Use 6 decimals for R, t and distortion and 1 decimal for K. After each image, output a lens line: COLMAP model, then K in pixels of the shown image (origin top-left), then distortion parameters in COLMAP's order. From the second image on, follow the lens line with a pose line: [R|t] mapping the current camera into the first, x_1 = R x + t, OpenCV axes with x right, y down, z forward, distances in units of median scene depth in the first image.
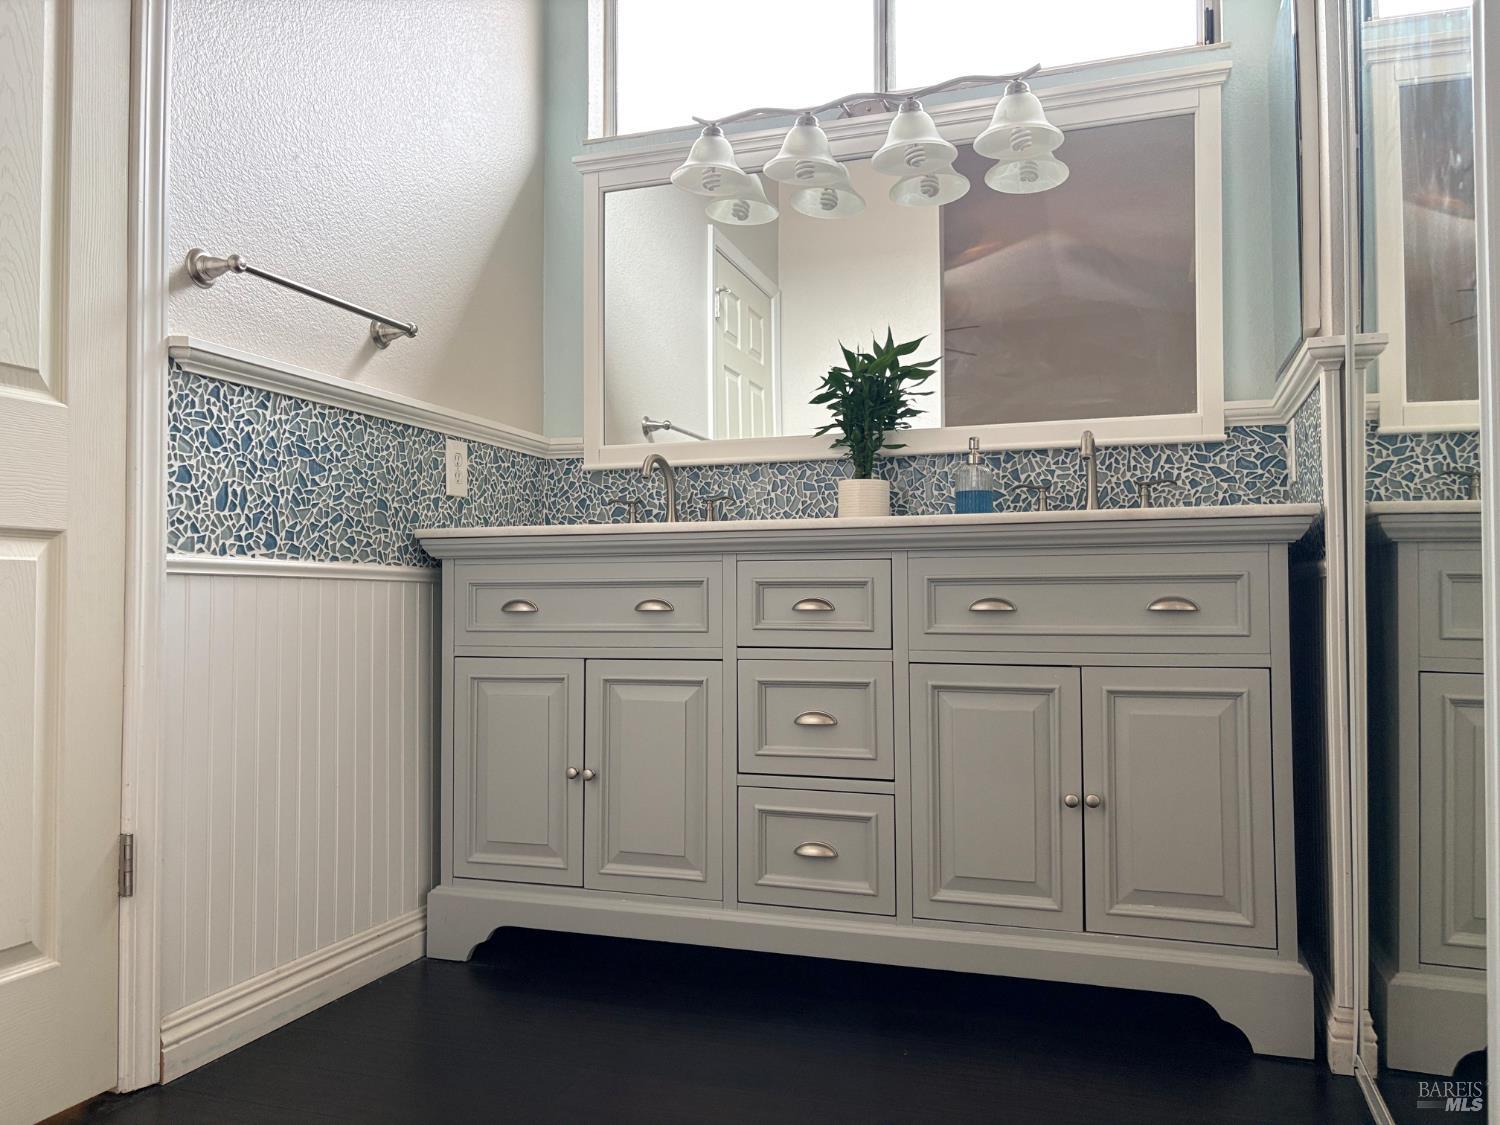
lens RADIAL K [[1145.3, 0, 725.6], [0, 1145.3, 572.3], [0, 0, 1]] dist [0.028505, -0.029222]
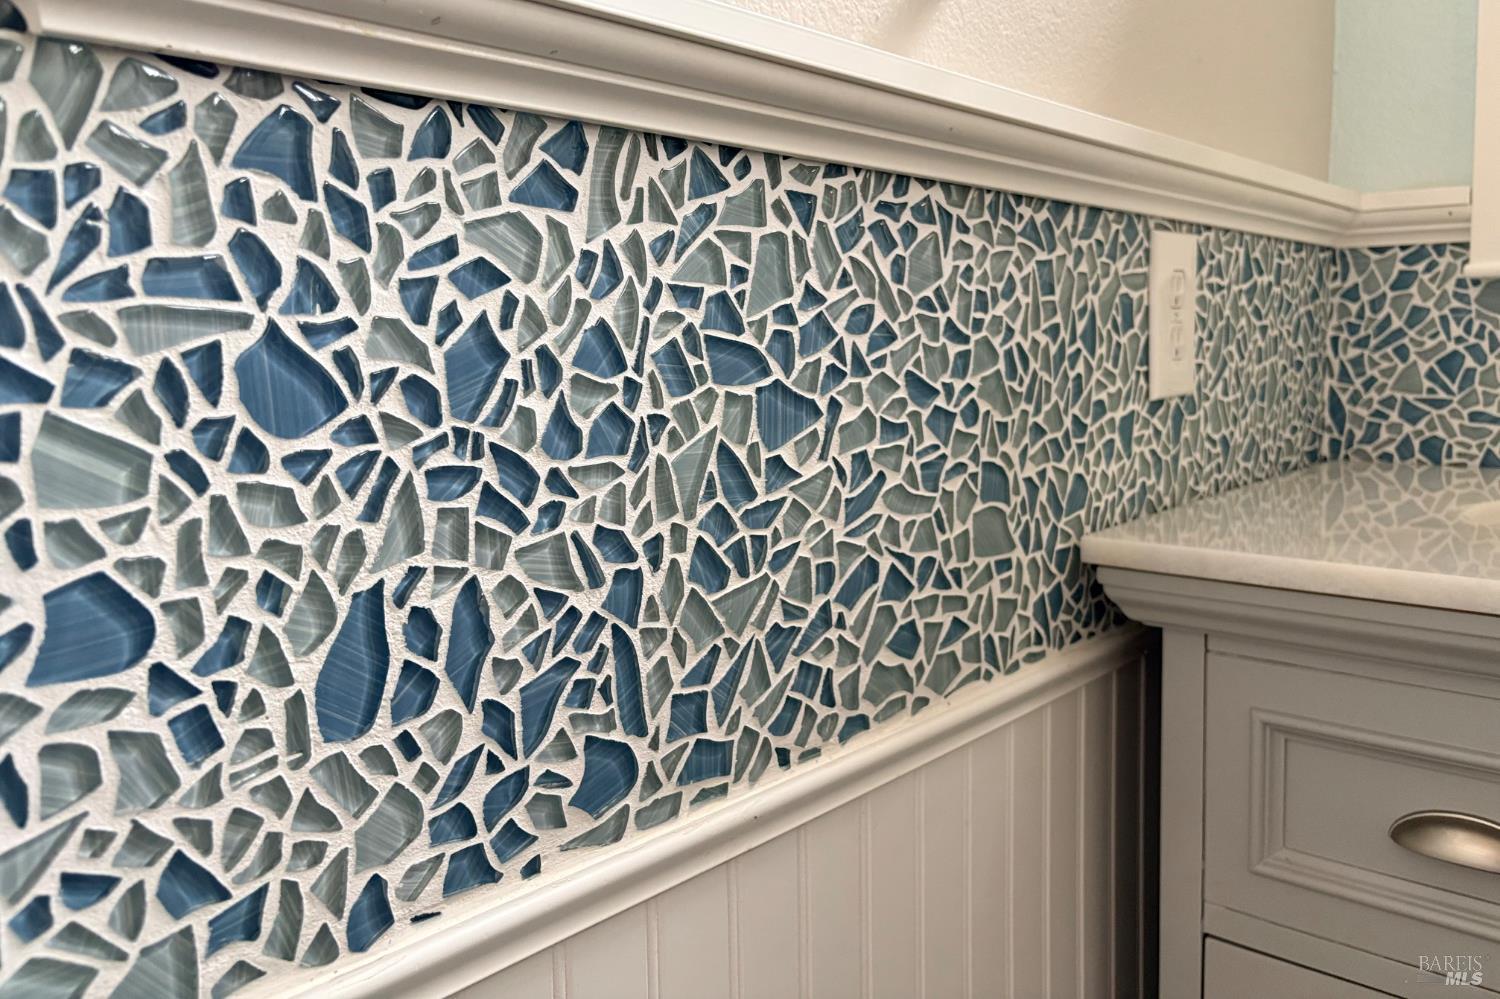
lens RADIAL K [[1147.1, 0, 742.3], [0, 1147.1, 439.1], [0, 0, 1]] dist [0.015481, -0.007343]
pose [[0.927503, 0.018231, -0.373371, -0.252808], [0.025590, 0.993370, 0.112075, -0.107300], [0.372939, -0.113505, 0.920887, 0.713373]]
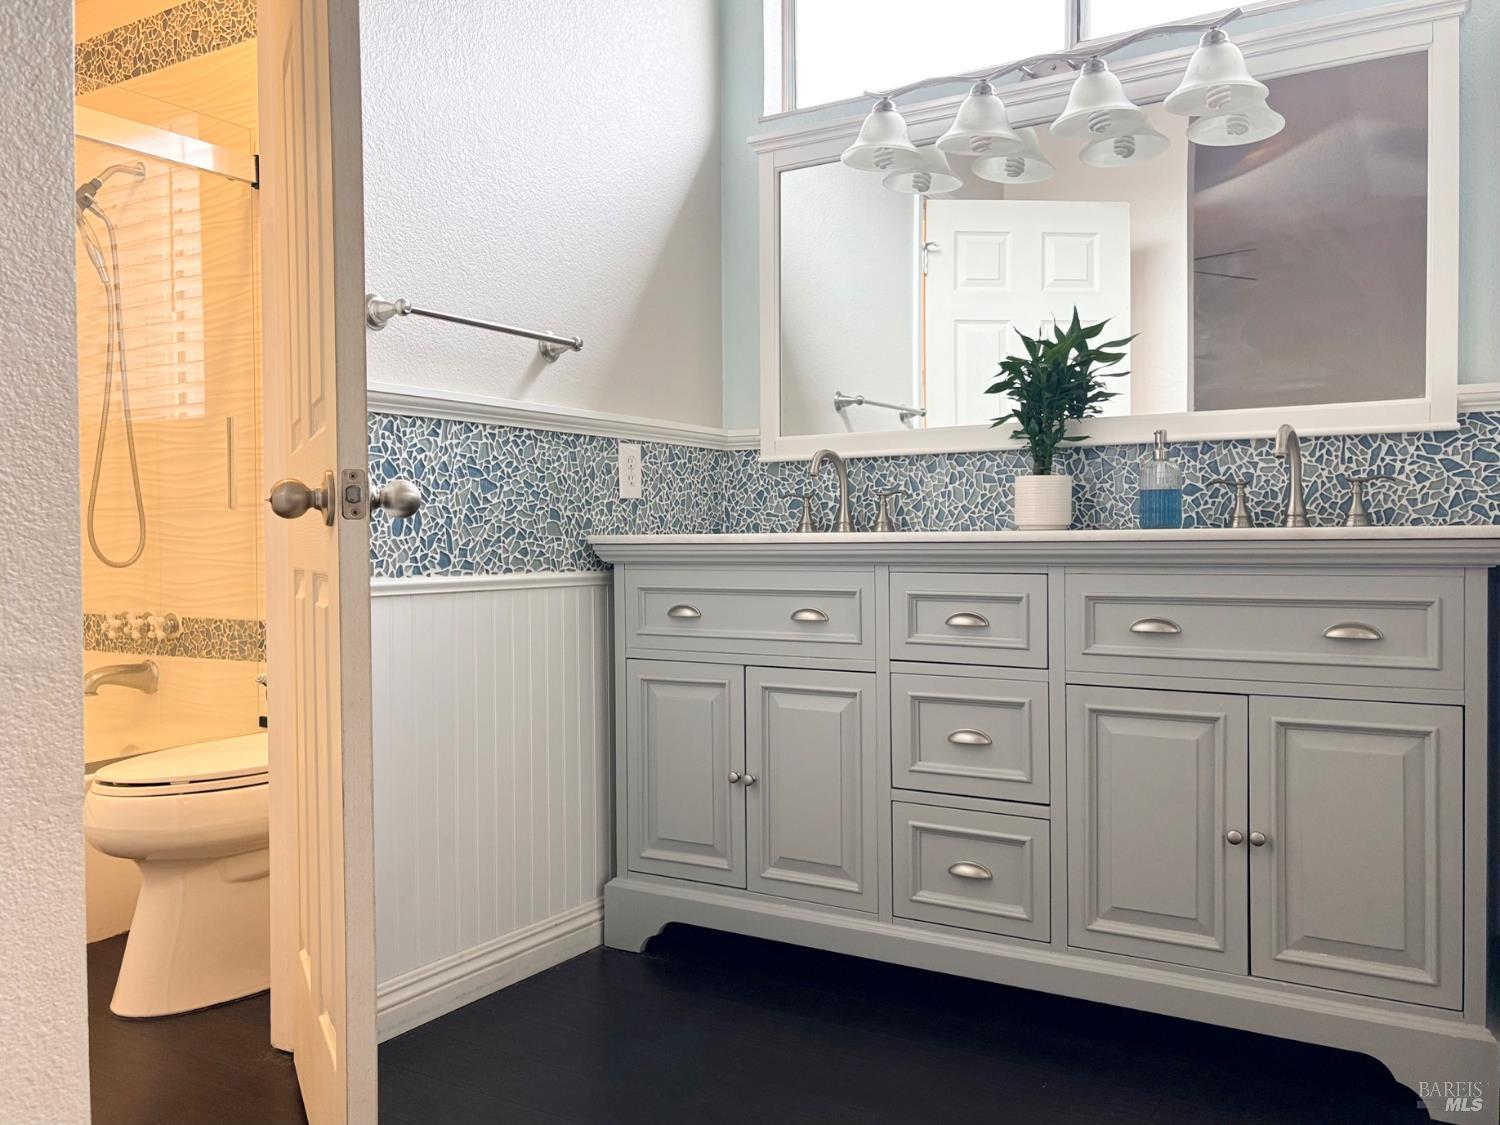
lens RADIAL K [[1229.4, 0, 733.4], [0, 1229.4, 569.9], [0, 0, 1]] dist [0.089567, -0.112962]
pose [[0.977164, -0.001994, -0.212476, 0.098293], [0.013585, 0.998497, 0.053104, -0.066913], [0.212050, -0.054778, 0.975722, -0.057559]]
